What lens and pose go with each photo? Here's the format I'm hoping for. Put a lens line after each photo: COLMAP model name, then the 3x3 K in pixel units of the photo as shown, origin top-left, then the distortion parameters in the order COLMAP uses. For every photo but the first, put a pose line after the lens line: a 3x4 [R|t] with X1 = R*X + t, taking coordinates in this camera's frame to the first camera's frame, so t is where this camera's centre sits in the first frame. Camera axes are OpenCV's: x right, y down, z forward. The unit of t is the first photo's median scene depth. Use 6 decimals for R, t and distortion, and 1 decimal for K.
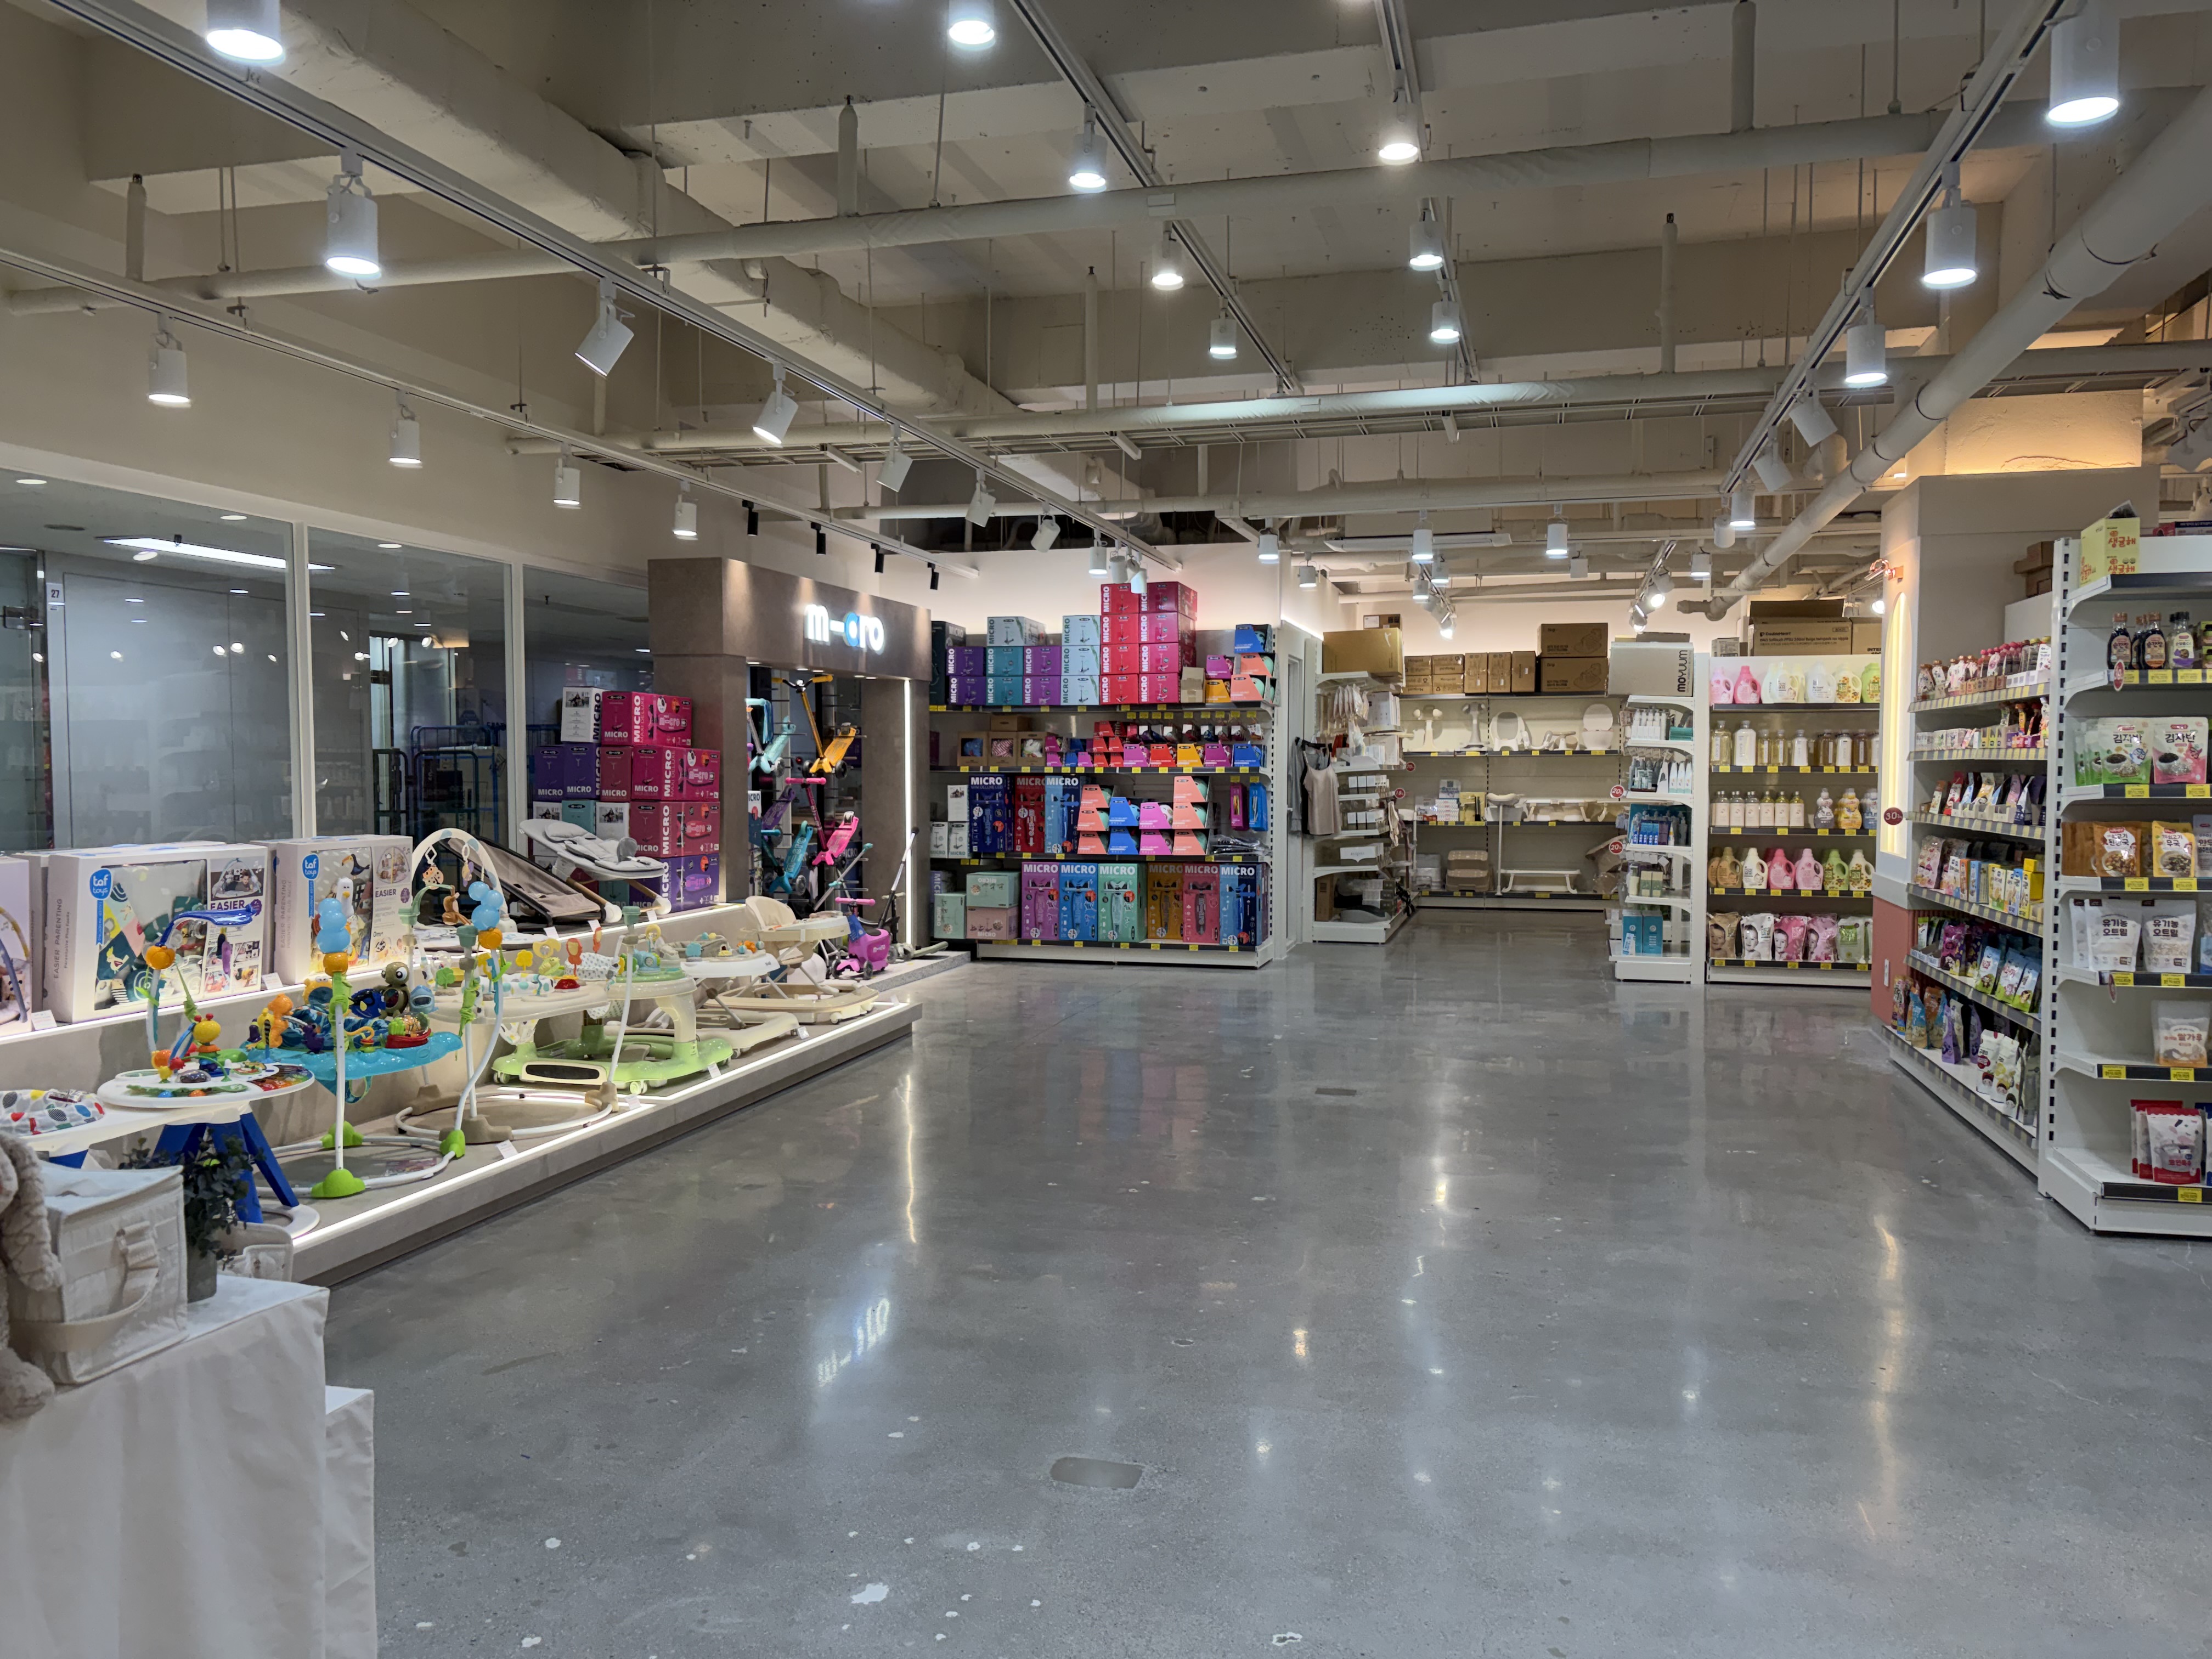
lens RADIAL K [[1660.1, 0, 1101.7], [0, 1660.1, 854.3], [0, 0, 1]] dist [0.018587, -0.013781]
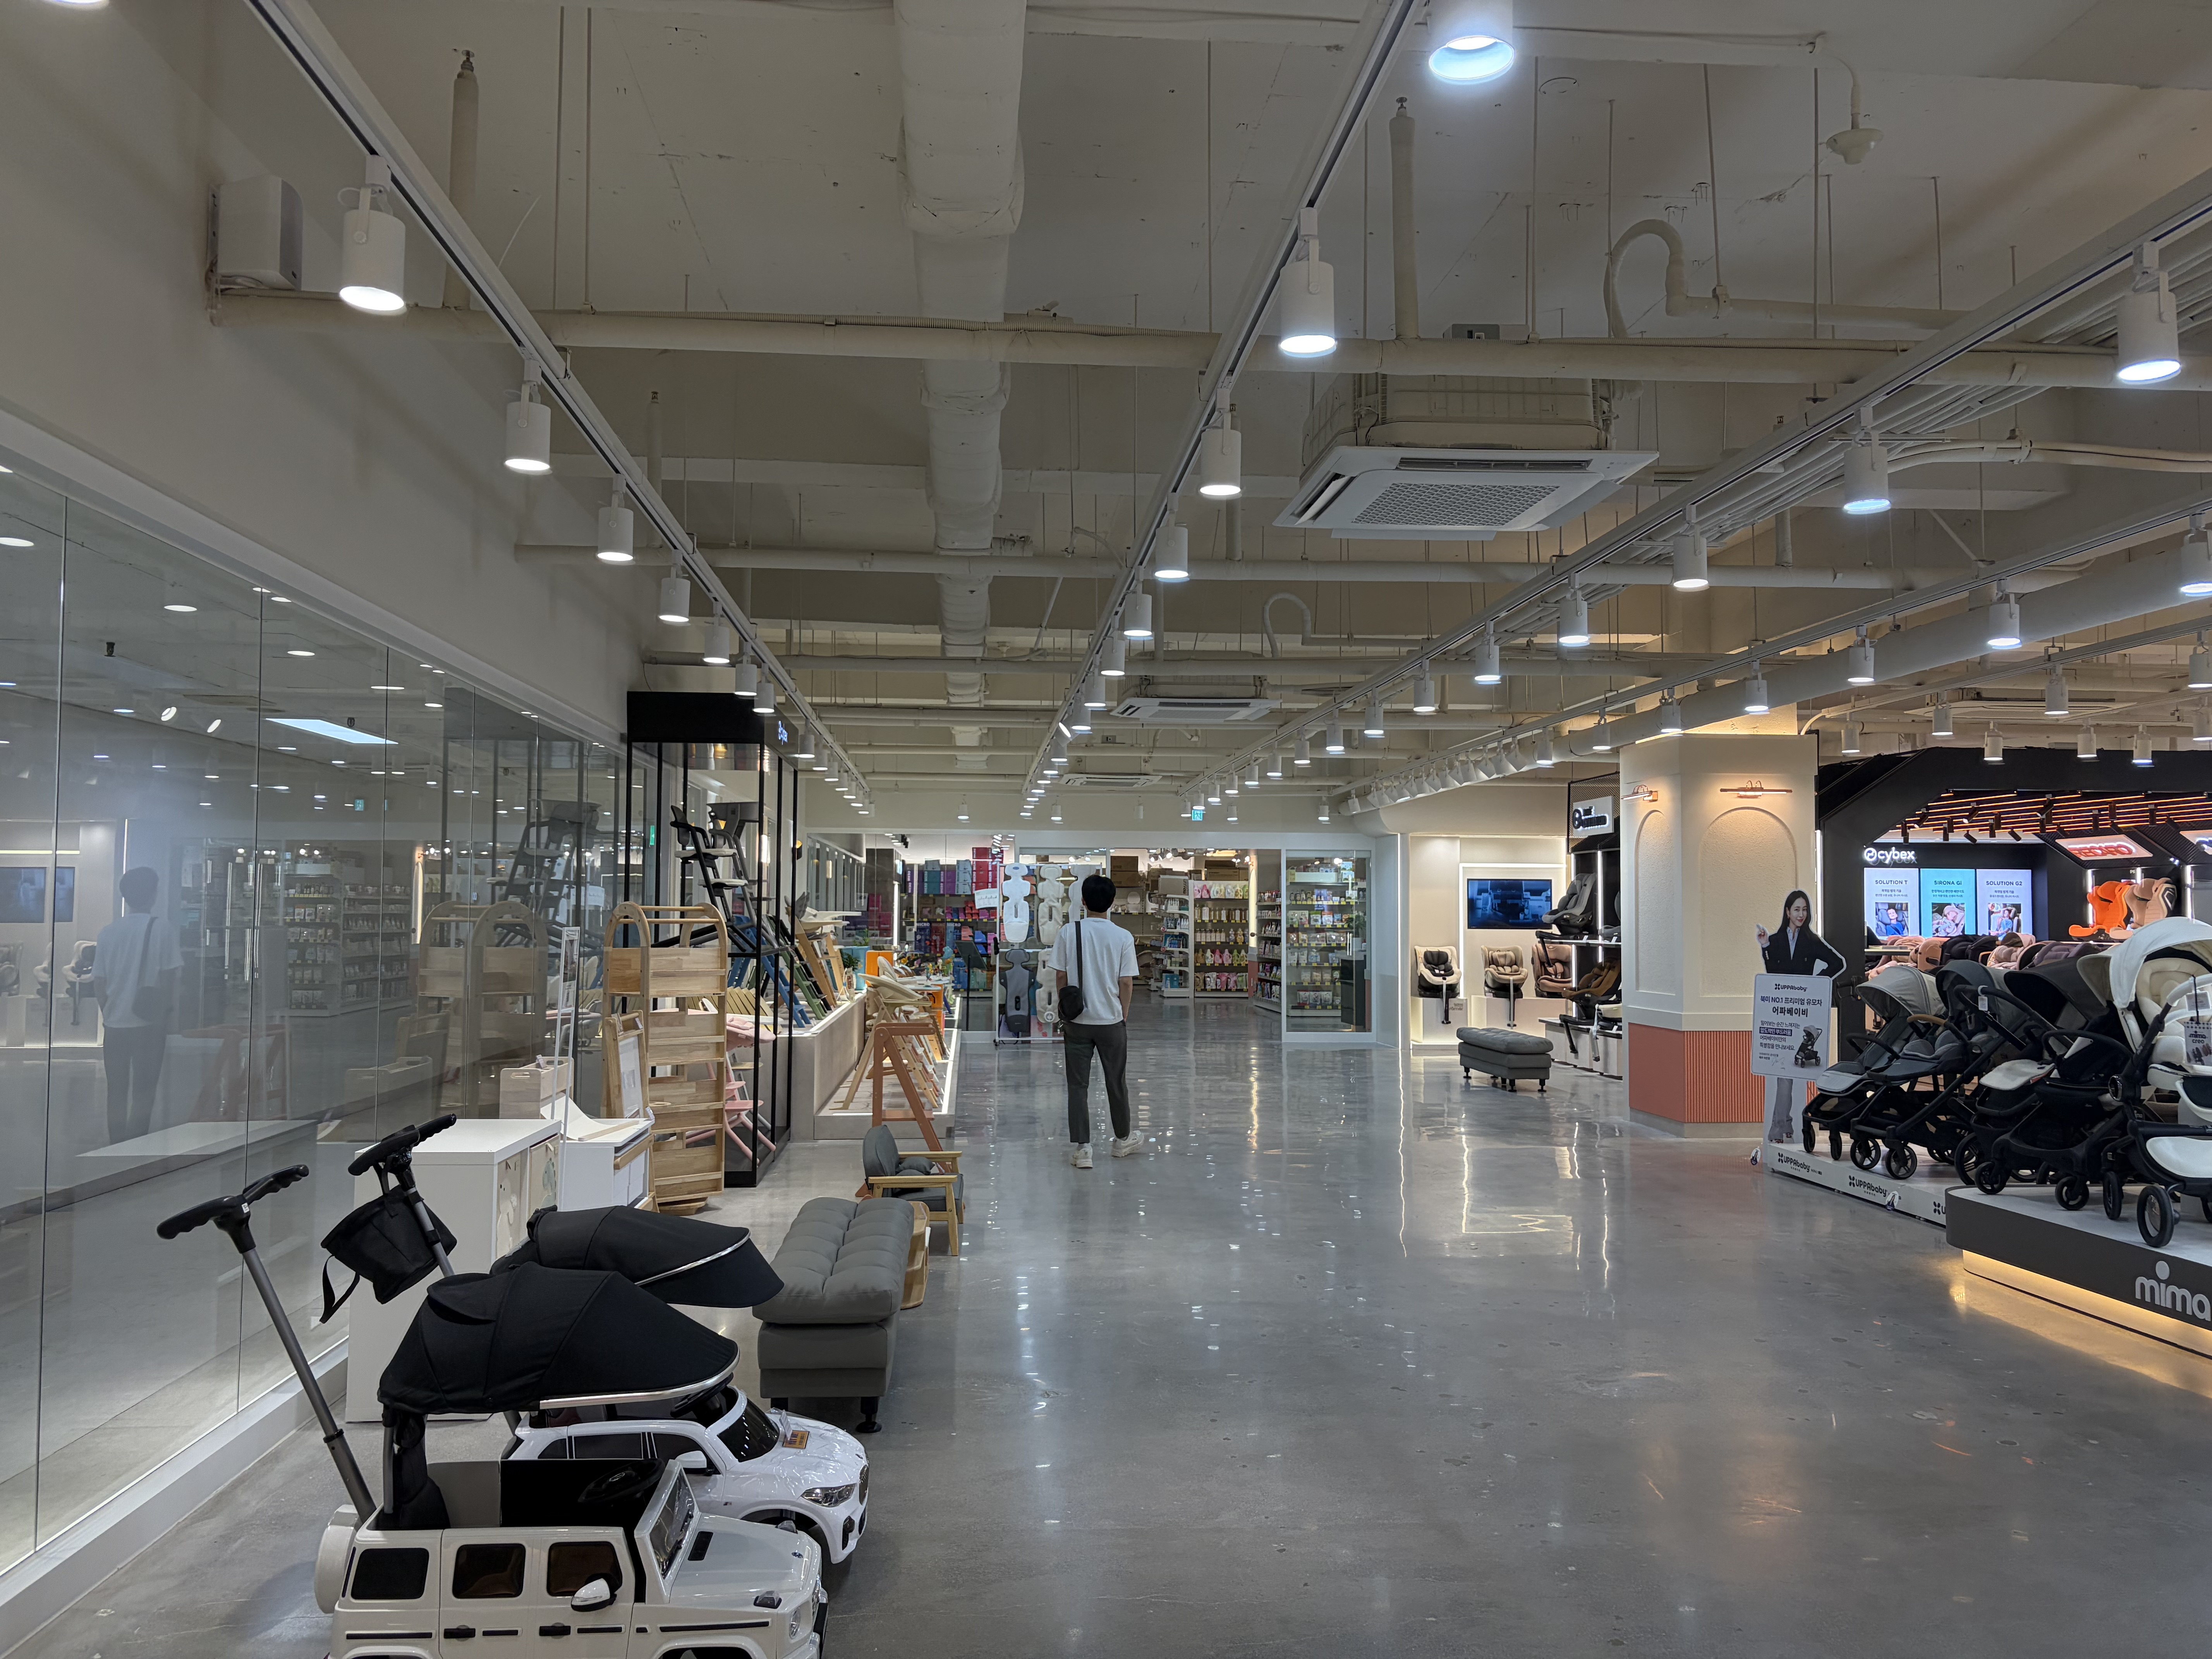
lens RADIAL K [[1660.1, 0, 1101.7], [0, 1660.1, 854.3], [0, 0, 1]] dist [0.018587, -0.013781]
pose [[0.941028, 0.018481, 0.337823, -0.733226], [0.012342, 0.995967, -0.088866, 0.084044], [-0.338103, 0.087794, 0.937005, -1.588850]]
